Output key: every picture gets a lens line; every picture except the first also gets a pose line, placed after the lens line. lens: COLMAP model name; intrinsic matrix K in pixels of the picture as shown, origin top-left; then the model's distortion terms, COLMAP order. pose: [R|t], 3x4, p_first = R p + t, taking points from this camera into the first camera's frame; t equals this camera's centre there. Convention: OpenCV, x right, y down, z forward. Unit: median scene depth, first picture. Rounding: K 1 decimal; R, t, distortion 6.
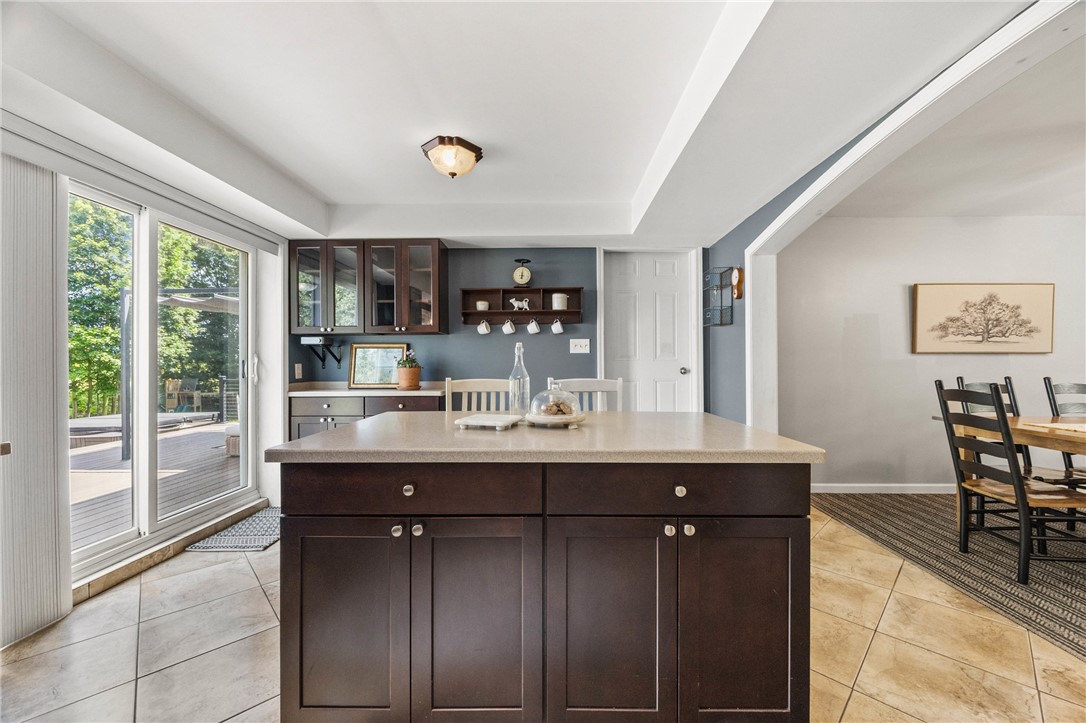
lens RADIAL K [[420.2, 0, 546.1], [0, 420.2, 362.9], [0, 0, 1]] dist [-0.010364, 0.000379]
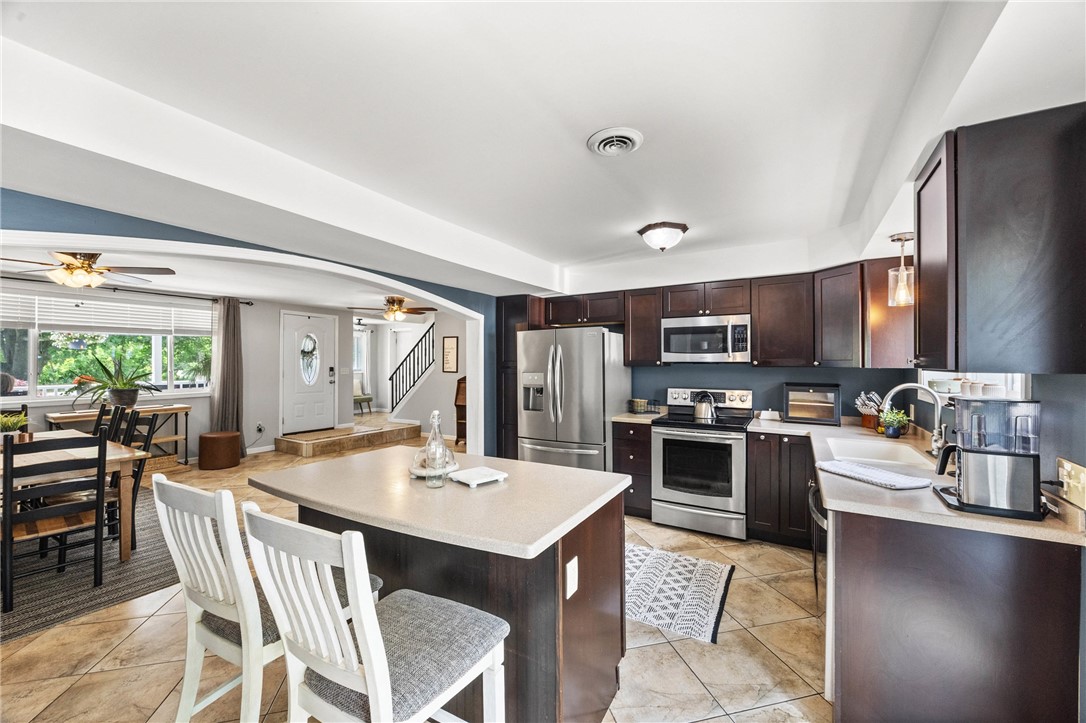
lens RADIAL K [[420.2, 0, 546.1], [0, 420.2, 362.9], [0, 0, 1]] dist [-0.010364, 0.000379]
pose [[-0.868924, 0.004166, 0.494927, -0.386293], [0.001291, 0.999980, -0.006151, -0.076386], [-0.494943, -0.004706, -0.868913, 0.845763]]
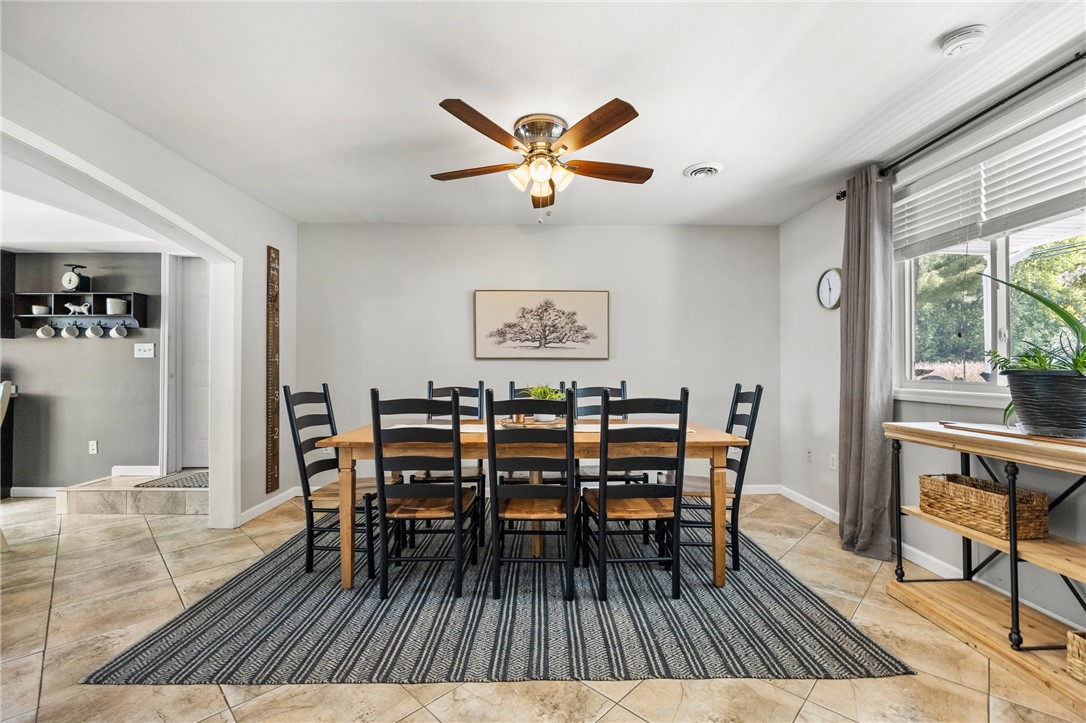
lens RADIAL K [[460.3, 0, 547.1], [0, 460.3, 364.0], [0, 0, 1]] dist [-0.013304, -0.000117]
pose [[0.999146, 0.003262, 0.041201, 1.018432], [-0.002907, 0.999958, -0.008675, -0.000346], [-0.041227, 0.008548, 0.999113, -0.130926]]
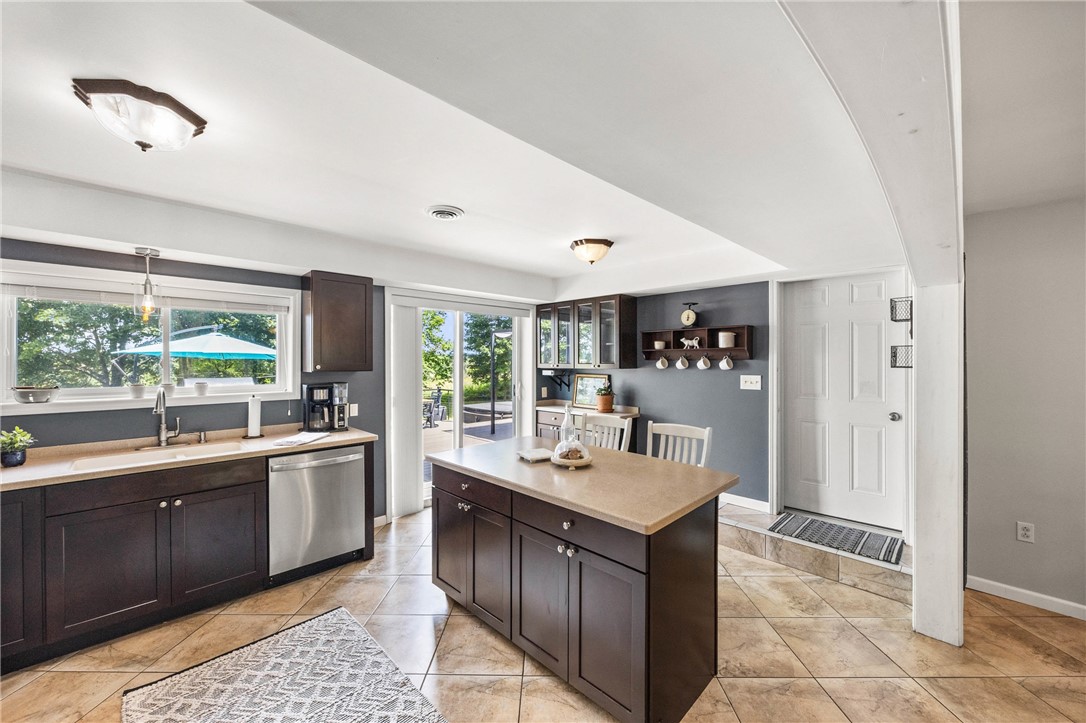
lens RADIAL K [[416.2, 0, 546.5], [0, 416.2, 360.7], [0, 0, 1]] dist [-0.005974, 0.000245]
pose [[0.718078, 0.003632, -0.695954, 0.426071], [0.000024, 0.999986, 0.005243, -0.097930], [0.695963, -0.003781, 0.718068, -0.043817]]
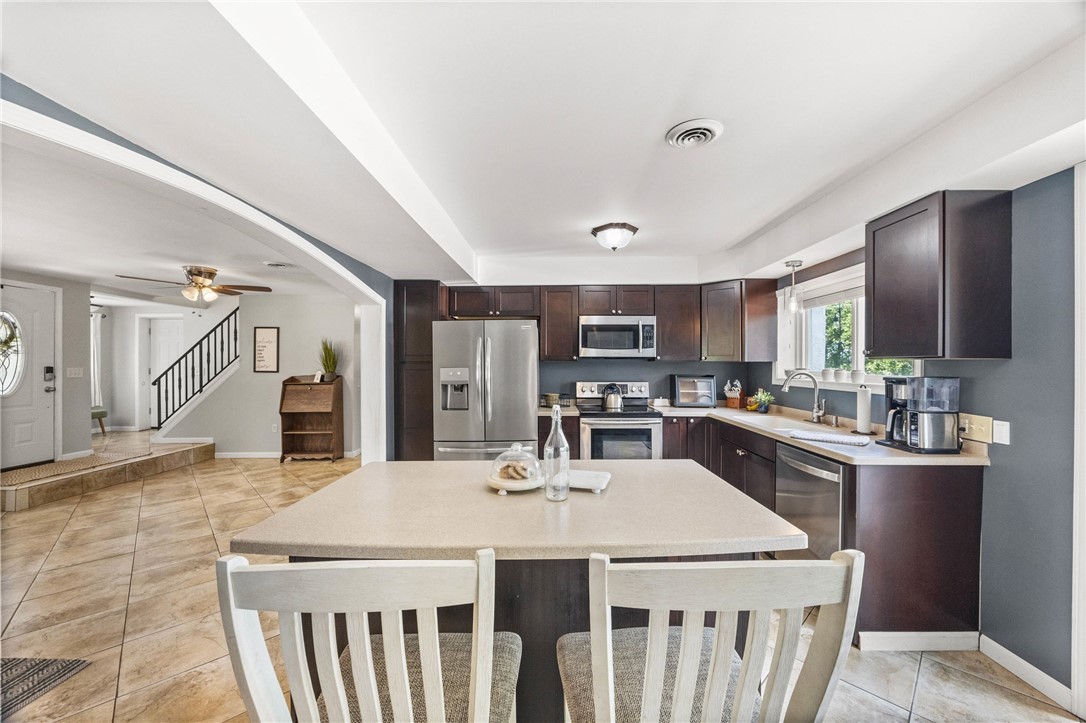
lens RADIAL K [[410.6, 0, 548.8], [0, 410.6, 363.7], [0, 0, 1]] dist [-0.006251, -0.000255]
pose [[-0.999979, 0.006390, -0.000837, -0.024697], [0.006392, 0.999975, -0.003009, -0.063598], [0.000818, -0.003015, -0.999995, 0.871240]]
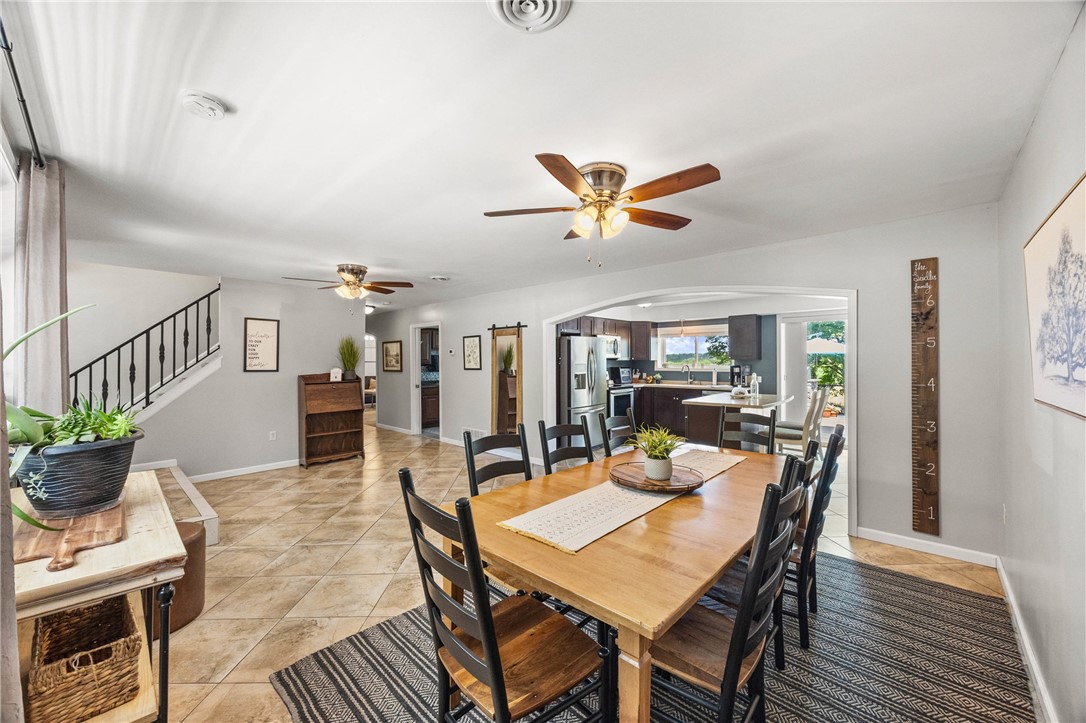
lens RADIAL K [[416.2, 0, 546.5], [0, 416.2, 360.7], [0, 0, 1]] dist [-0.005974, 0.000245]
pose [[-0.662111, 0.005054, -0.749389, 1.569215], [0.007501, 0.999972, 0.000116, -0.071846], [0.749368, -0.005544, -0.662131, 0.907025]]
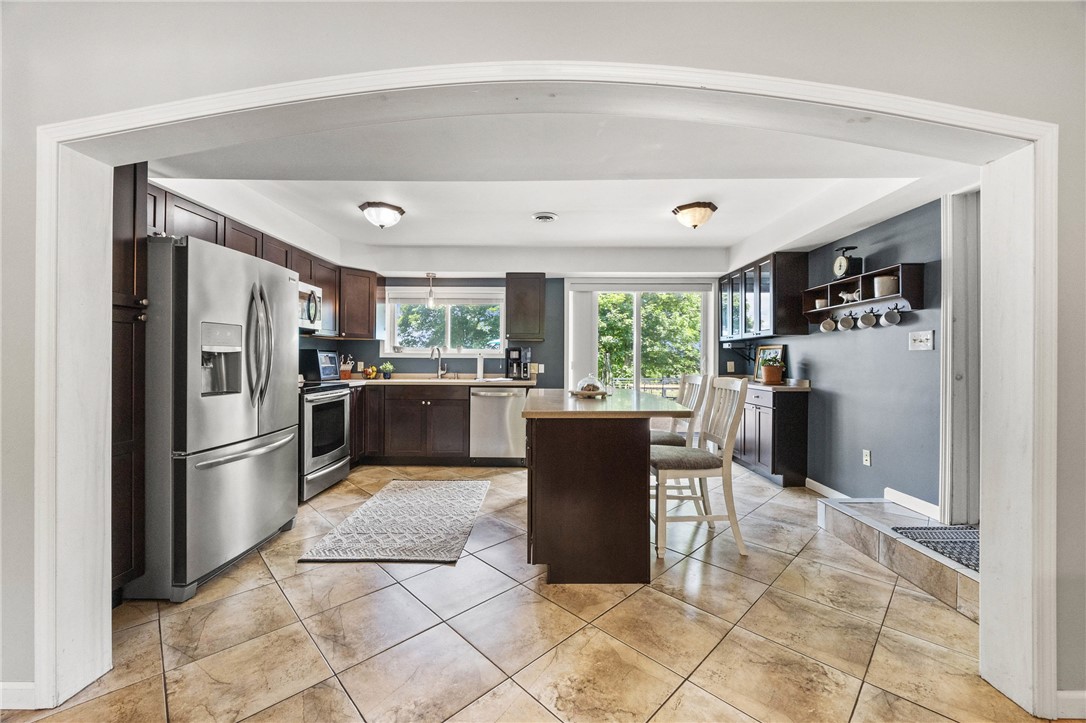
lens RADIAL K [[417.5, 0, 543.1], [0, 417.5, 358.7], [0, 0, 1]] dist [-0.007207, -0.000106]
pose [[0.008434, 0.000363, -0.999964, 0.811421], [-0.001126, 0.999999, 0.000354, -0.007969], [0.999964, 0.001123, 0.008435, 0.344960]]
